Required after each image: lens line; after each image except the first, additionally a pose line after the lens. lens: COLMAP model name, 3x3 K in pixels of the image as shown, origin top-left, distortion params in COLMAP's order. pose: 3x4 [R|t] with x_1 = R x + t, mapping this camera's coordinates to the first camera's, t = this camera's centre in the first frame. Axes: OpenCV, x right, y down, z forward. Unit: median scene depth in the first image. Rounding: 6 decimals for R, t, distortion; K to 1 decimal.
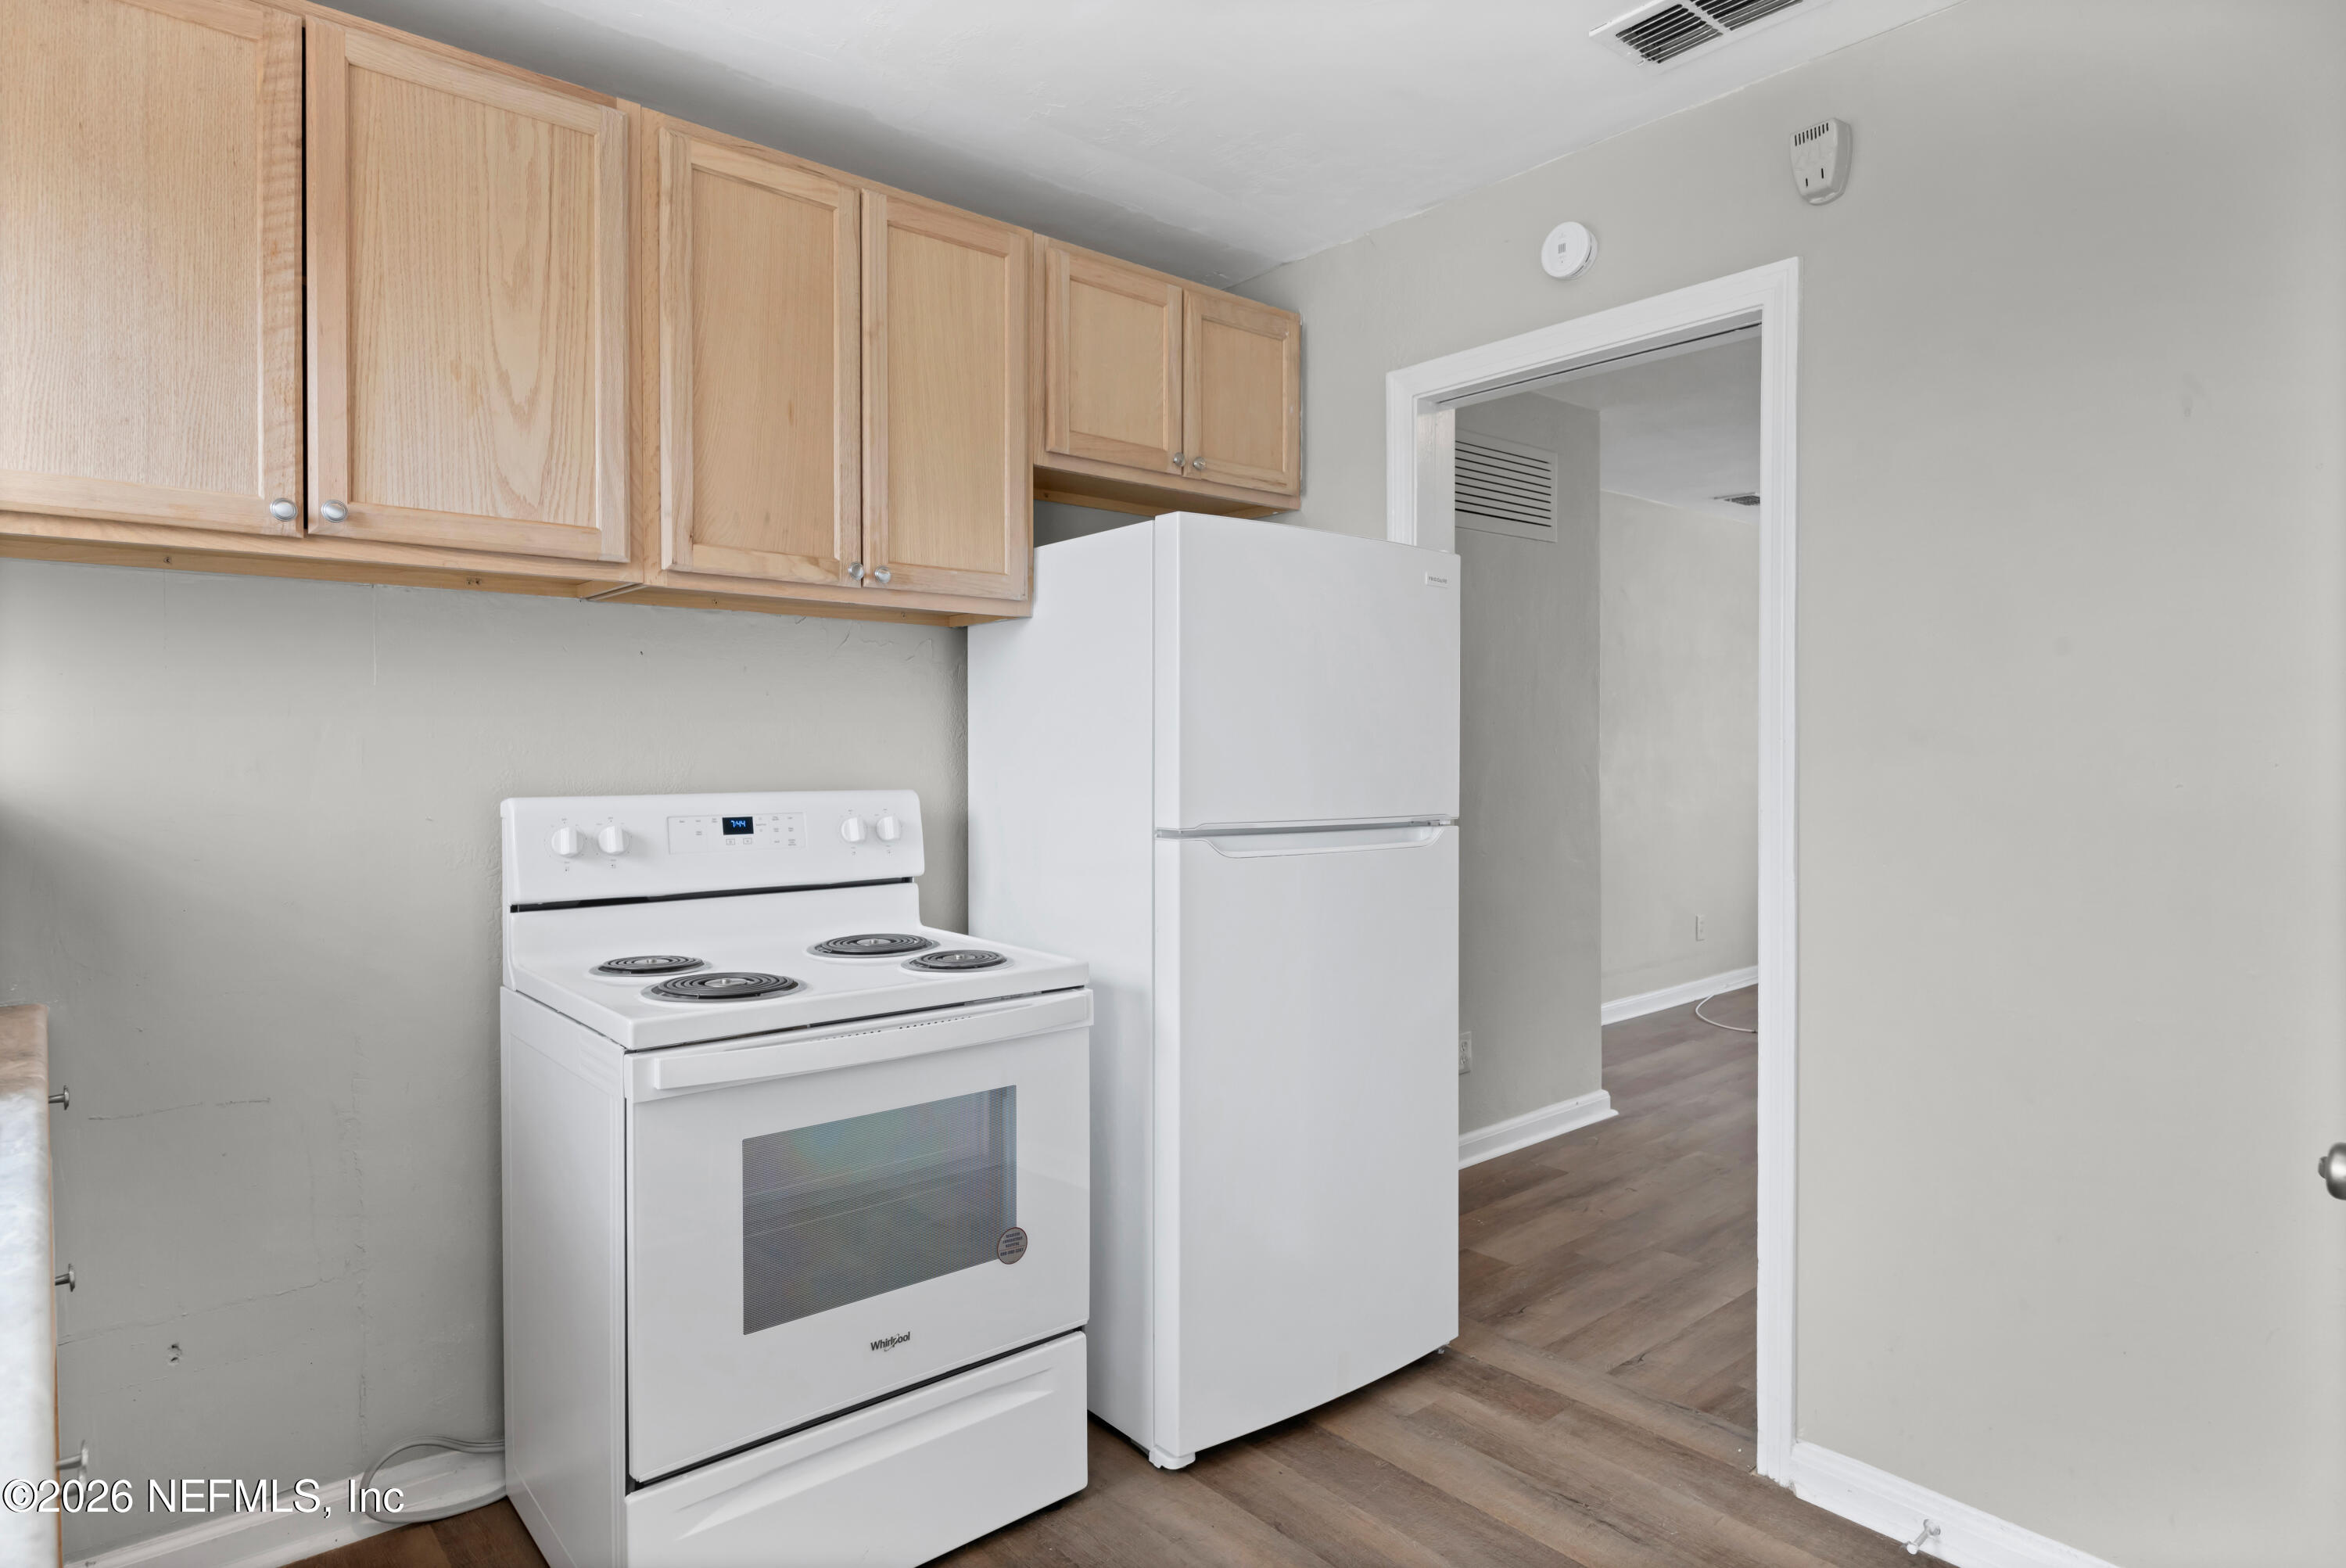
lens RADIAL K [[1306.9, 0, 1172.2], [0, 1306.9, 769.9], [0, 0, 1]] dist [0.020138, -0.000129]
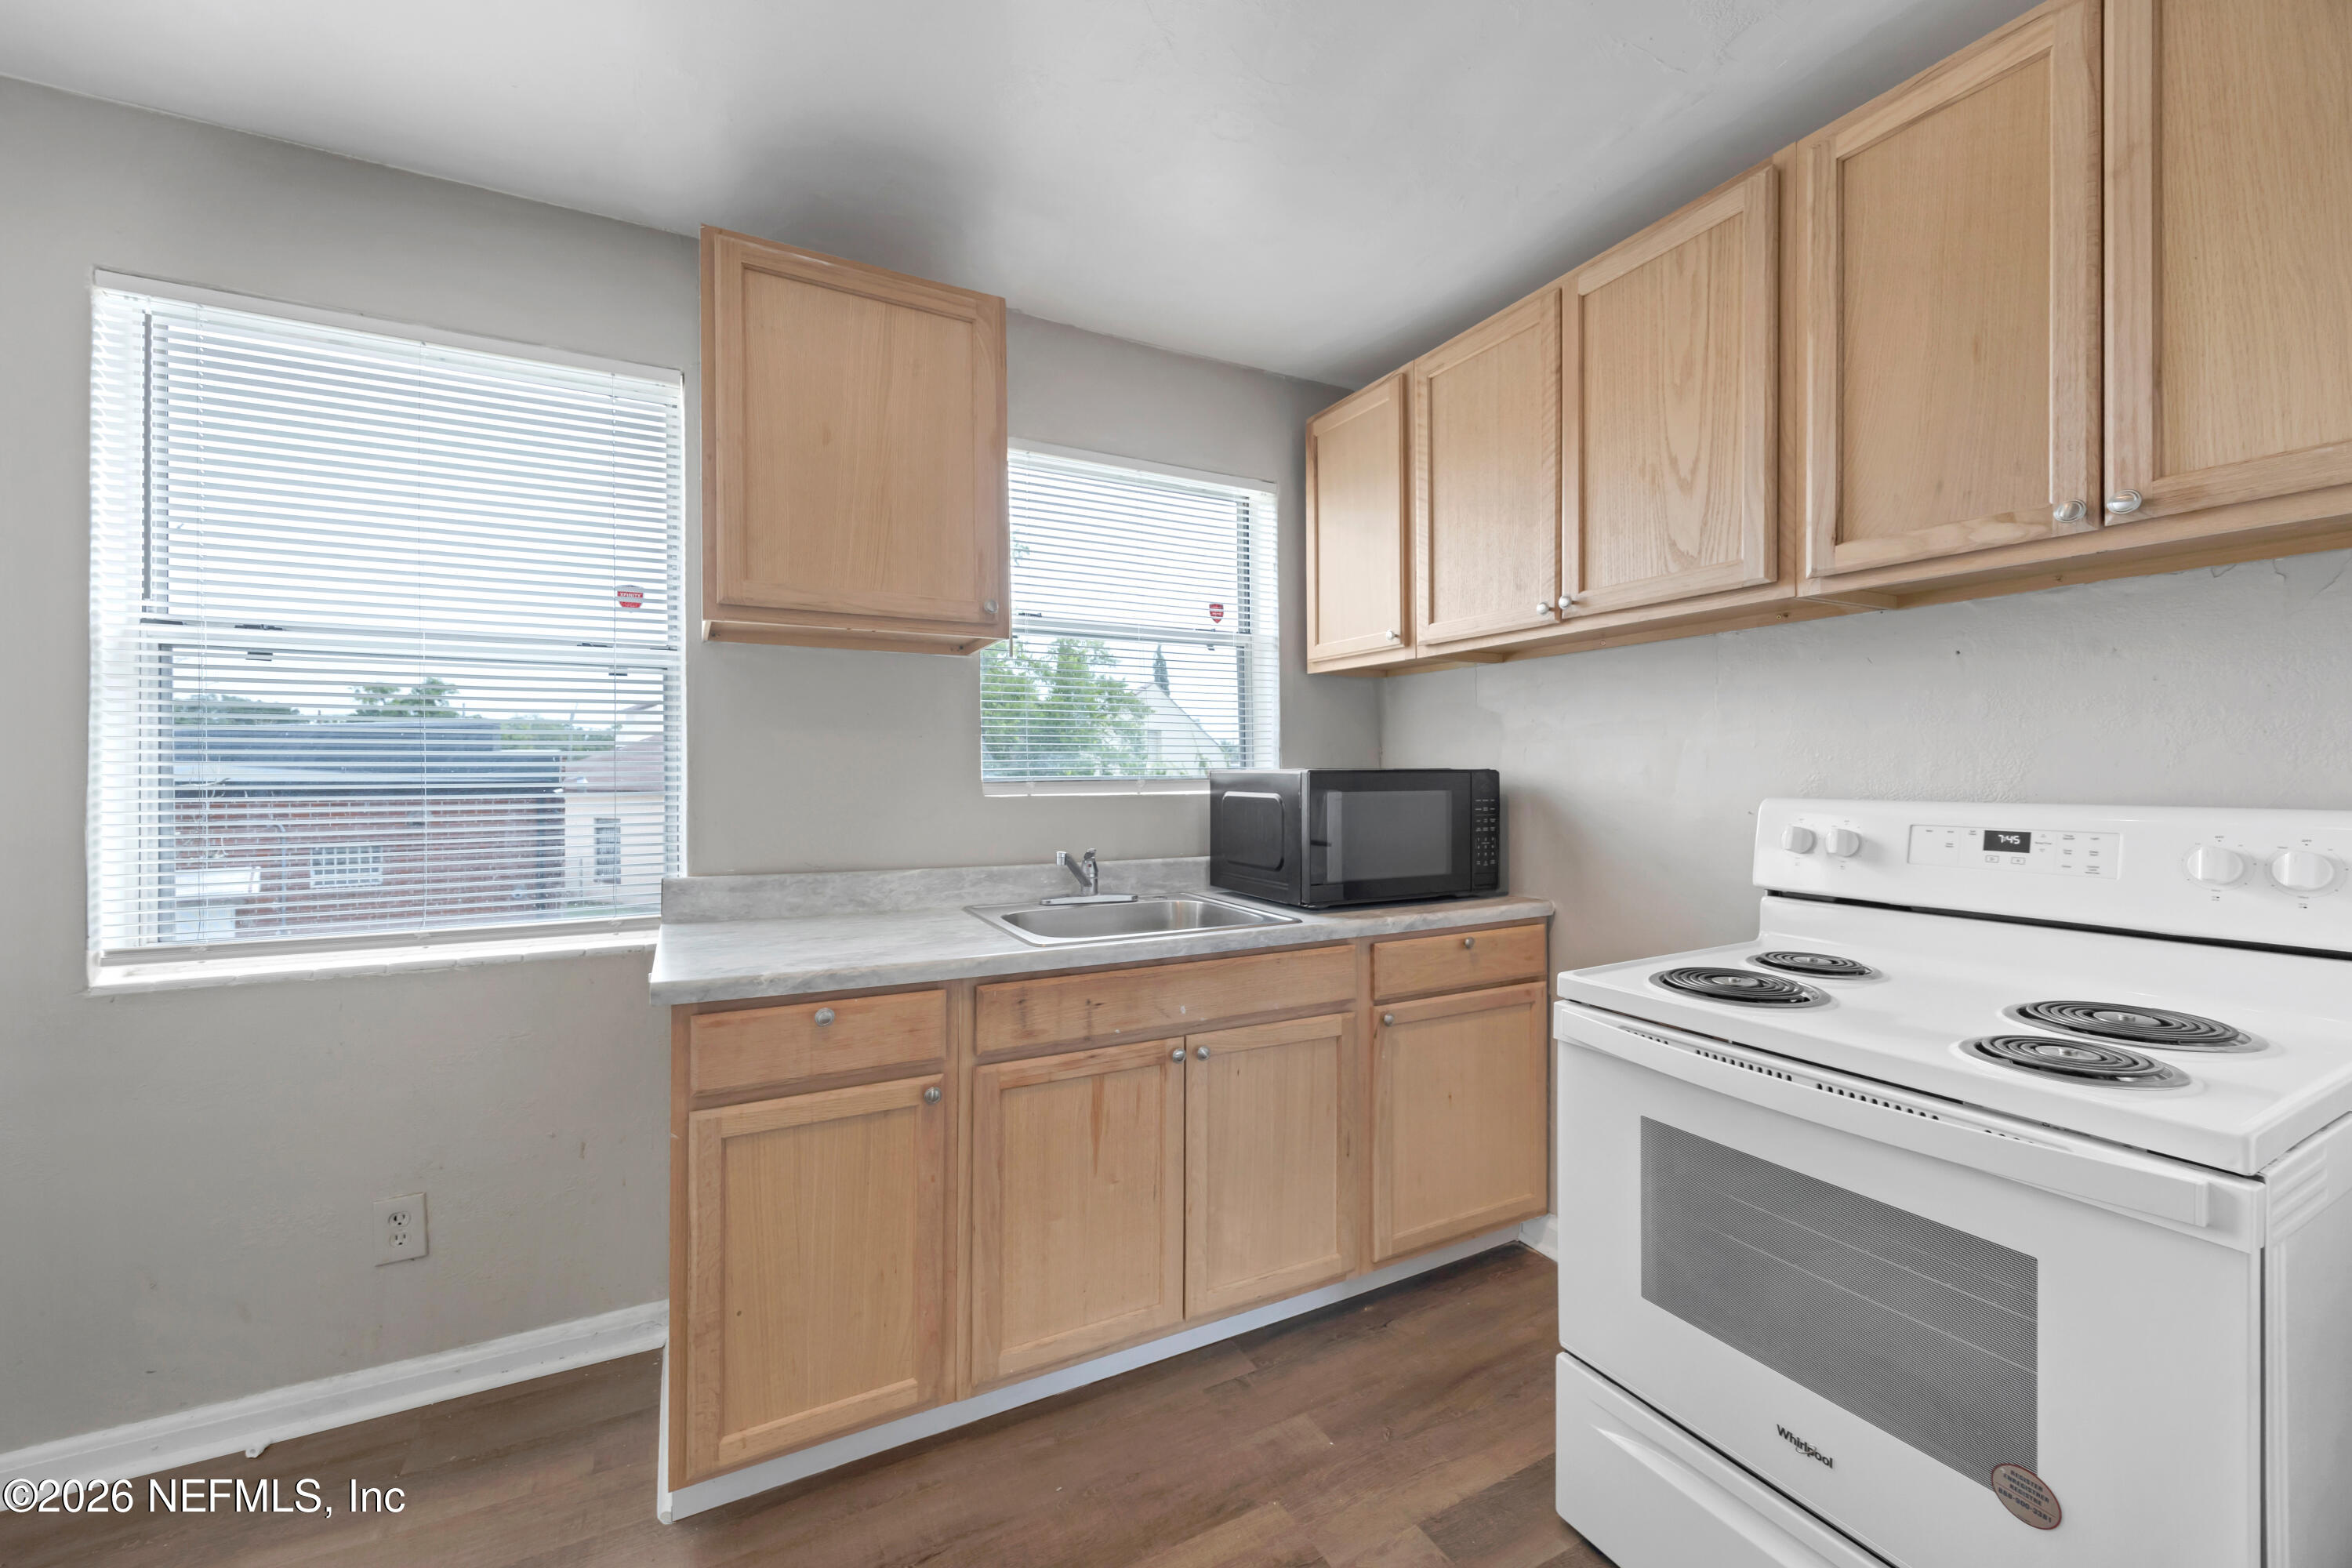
lens RADIAL K [[916.4, 0, 1175.0], [0, 916.4, 778.3], [0, 0, 1]] dist [-0.001277, 0.000386]
pose [[-0.221948, 0.009001, -0.975017, 0.419944], [-0.007481, 0.999912, 0.010934, -0.001440], [0.975030, 0.009721, -0.221861, 0.679290]]
